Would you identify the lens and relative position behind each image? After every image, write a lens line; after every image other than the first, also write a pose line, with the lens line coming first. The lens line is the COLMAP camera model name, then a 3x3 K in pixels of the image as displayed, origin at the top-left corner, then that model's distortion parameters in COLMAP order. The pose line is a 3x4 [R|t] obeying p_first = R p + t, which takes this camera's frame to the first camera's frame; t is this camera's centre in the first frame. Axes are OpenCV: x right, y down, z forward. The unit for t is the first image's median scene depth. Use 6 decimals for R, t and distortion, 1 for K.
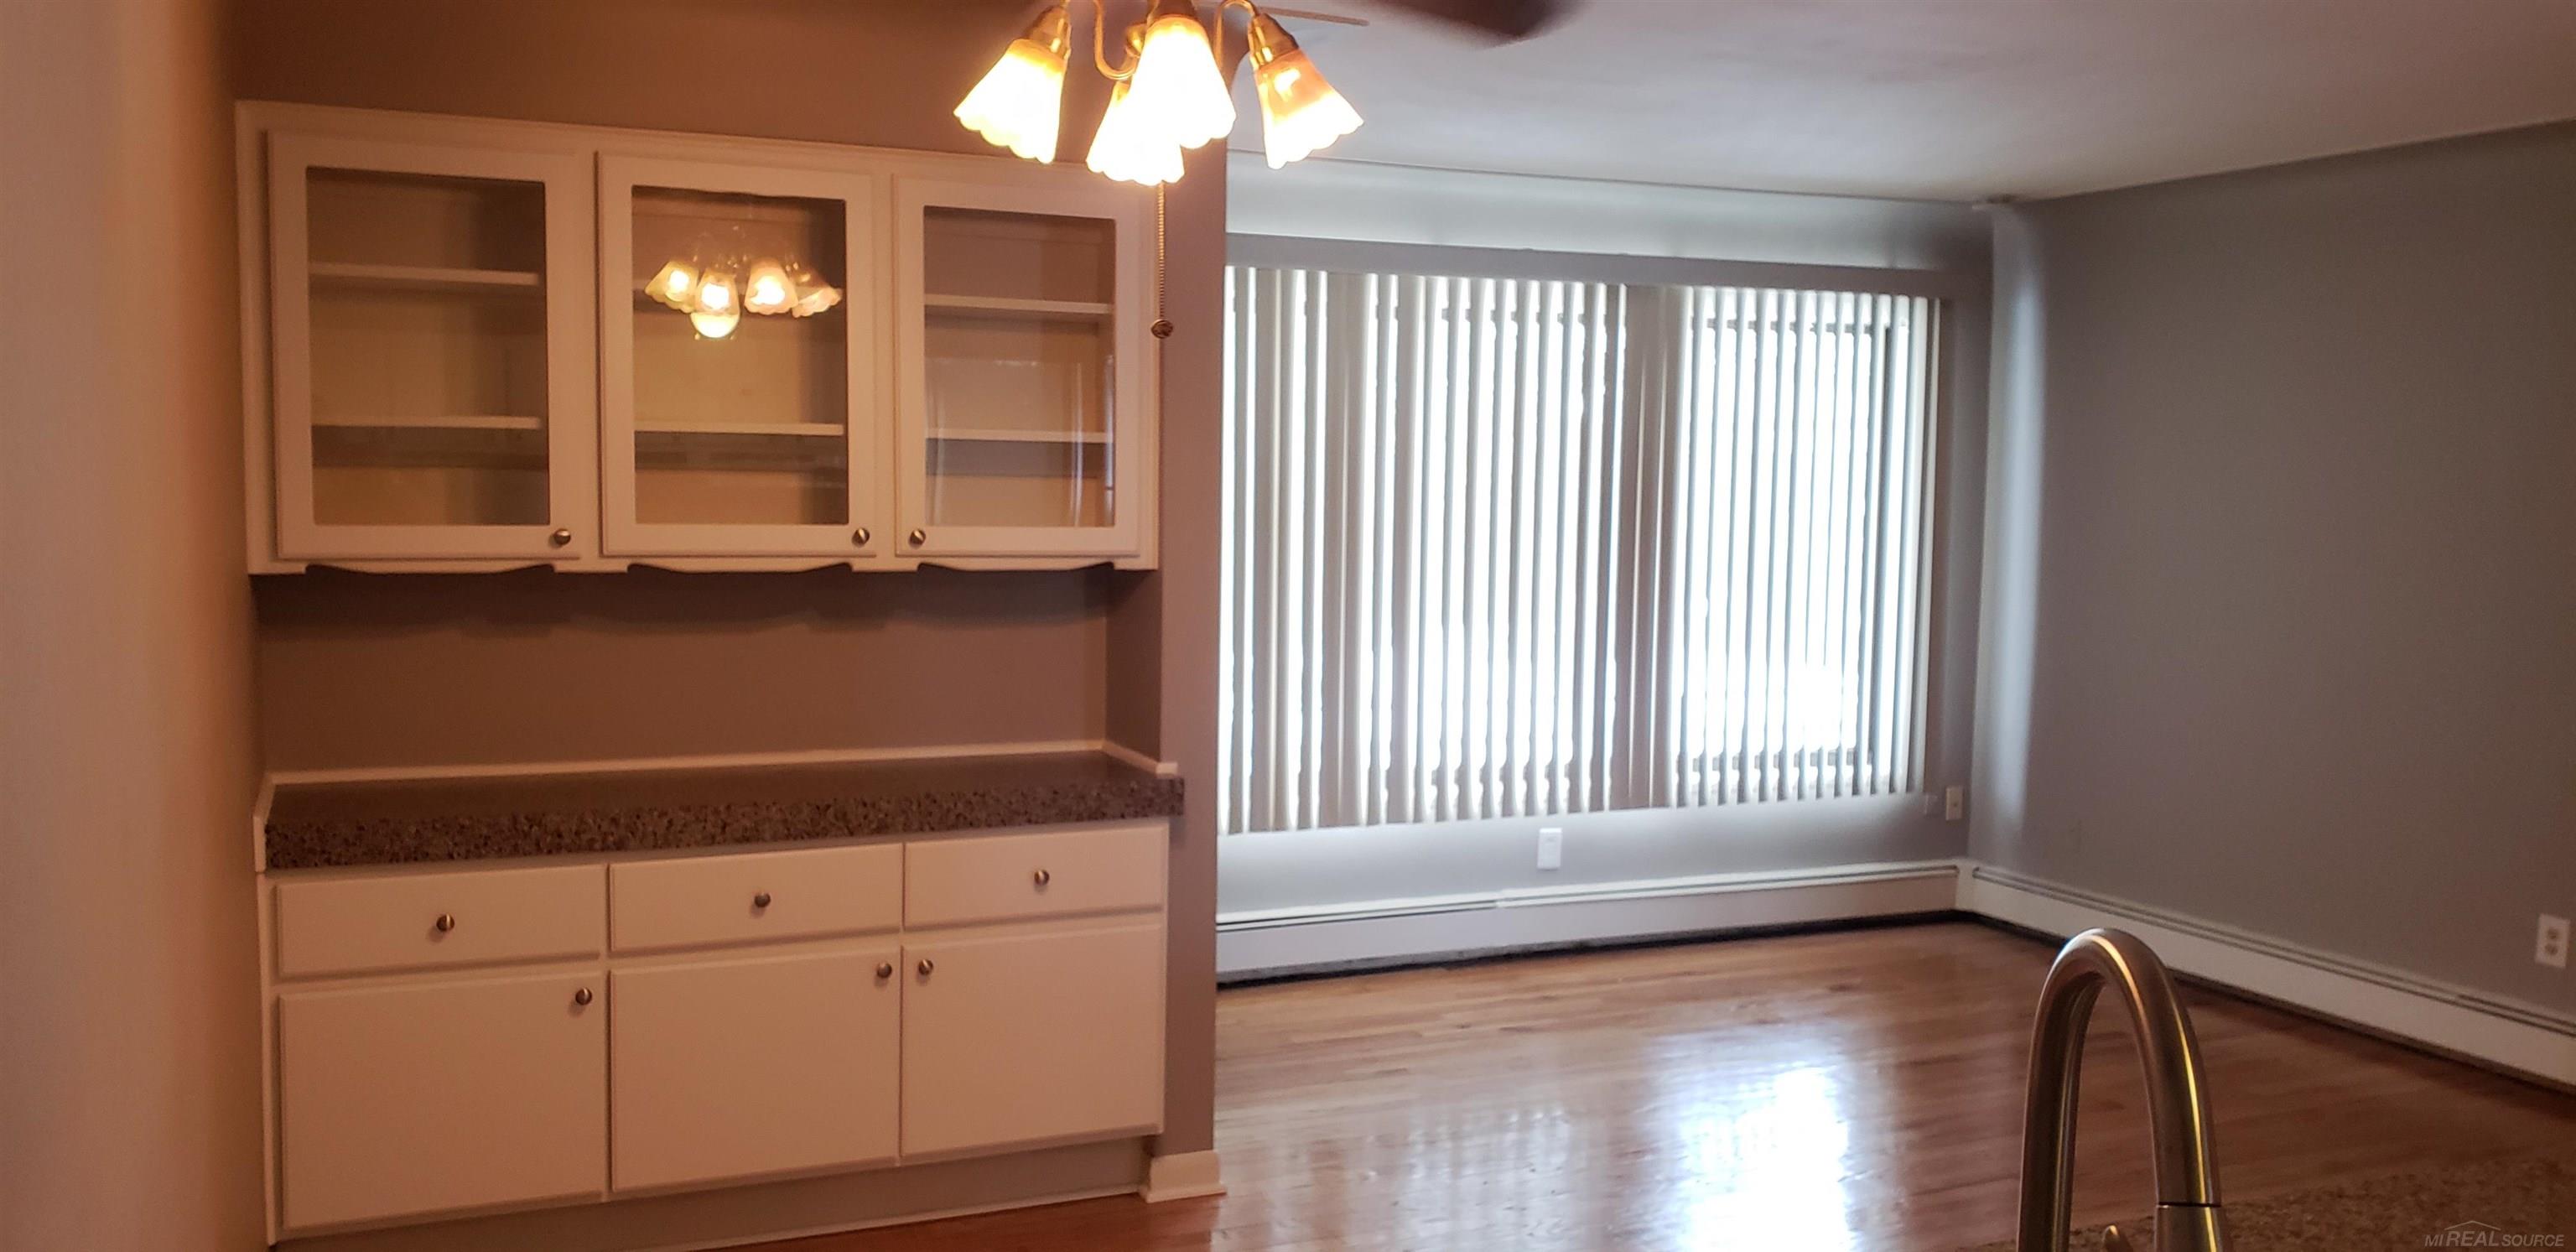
lens RADIAL K [[2117.9, 0, 1361.8], [0, 2117.9, 630.0], [0, 0, 1]] dist [0.244457, -0.584219]
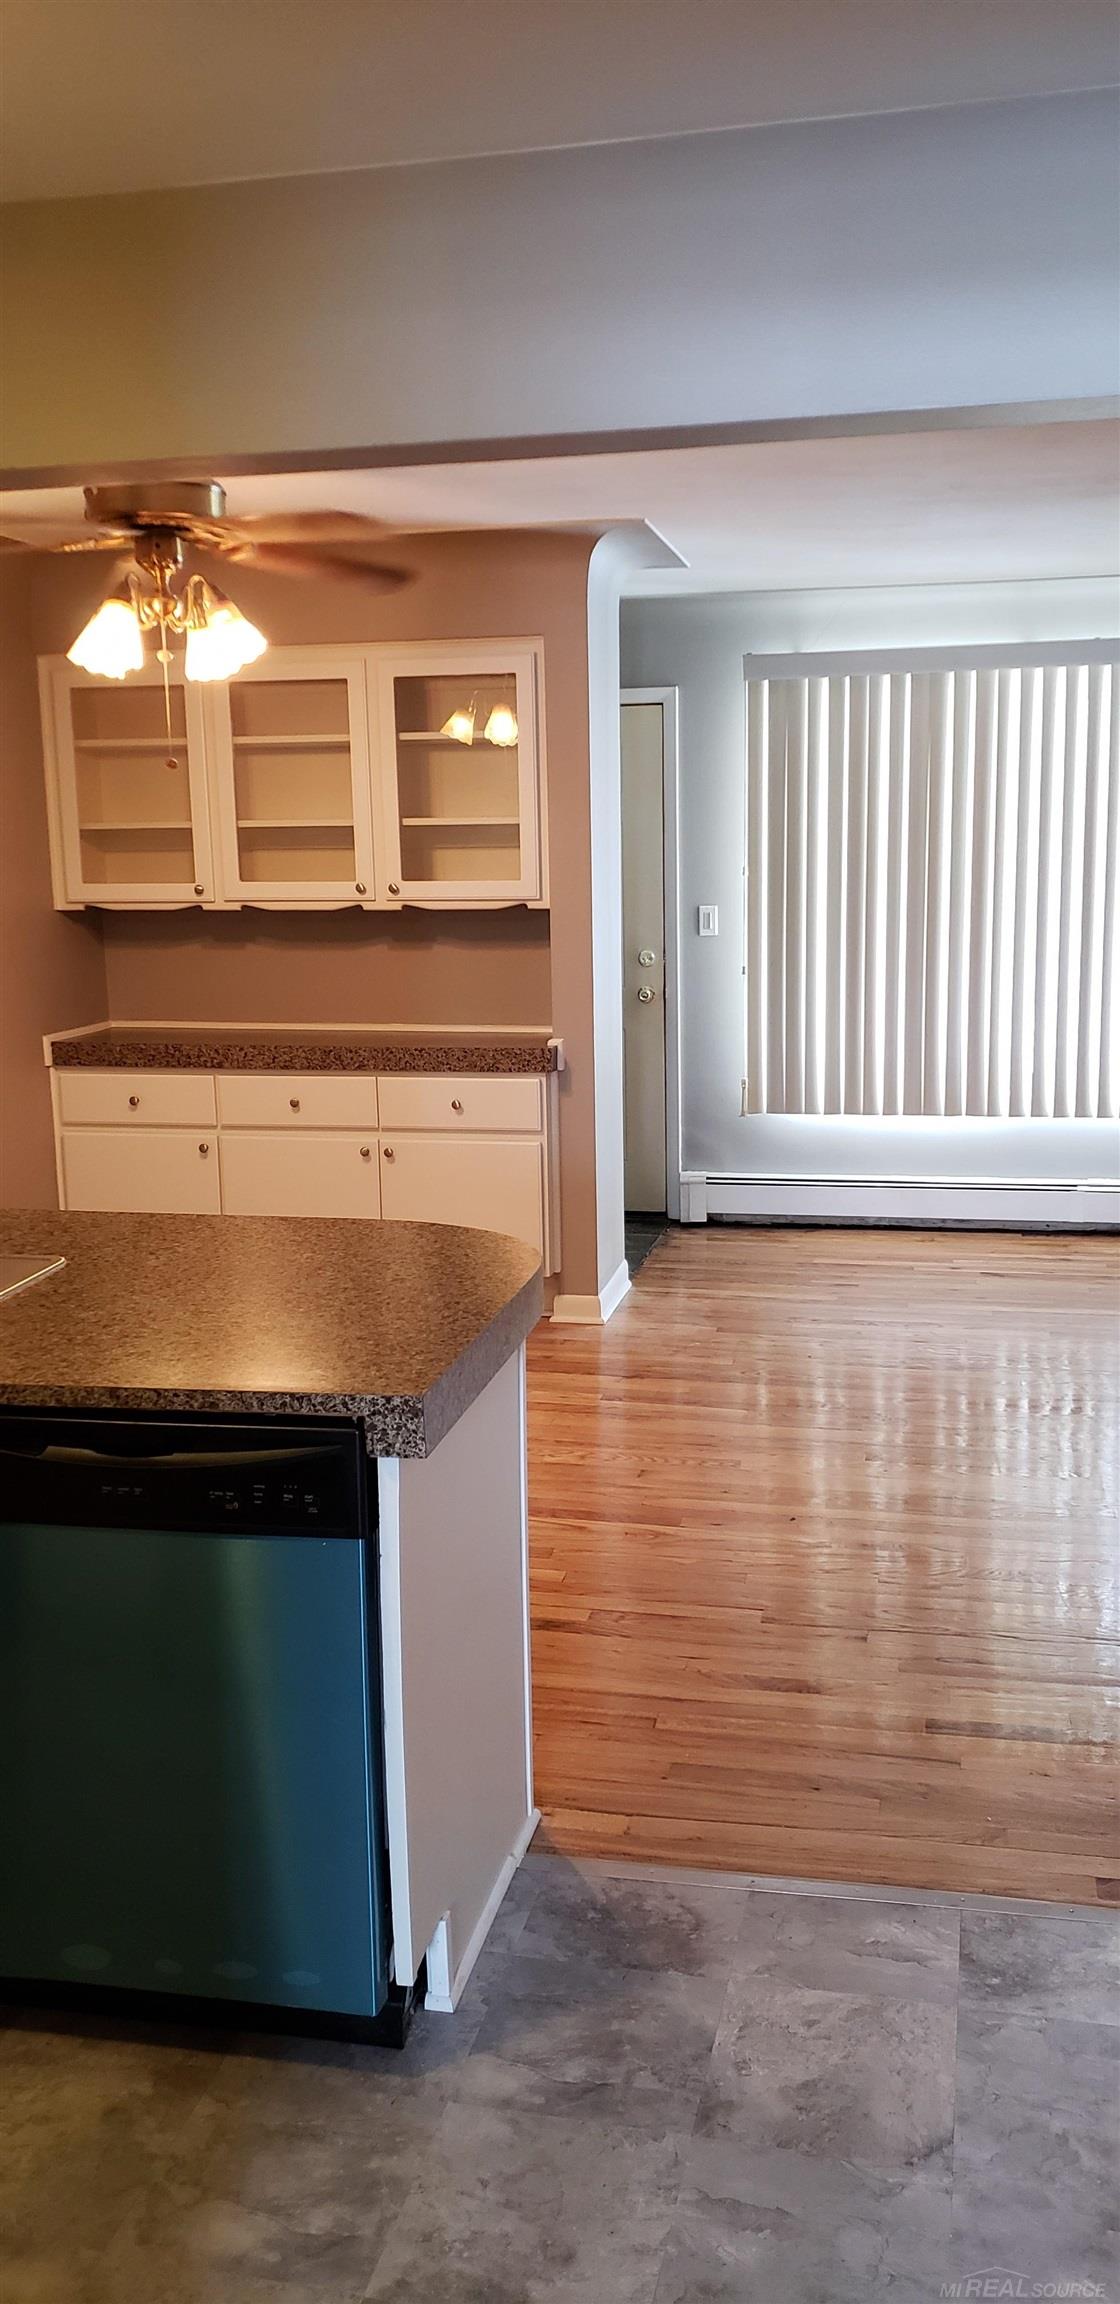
lens RADIAL K [[1922.2, 0, 587.2], [0, 1922.2, 1143.9], [0, 0, 1]] dist [0.147306, -0.009906]
pose [[0.804969, 0.063411, -0.589918, 0.812624], [-0.017414, 0.996369, 0.083339, 0.025708], [0.593061, -0.056812, 0.803151, -0.094300]]
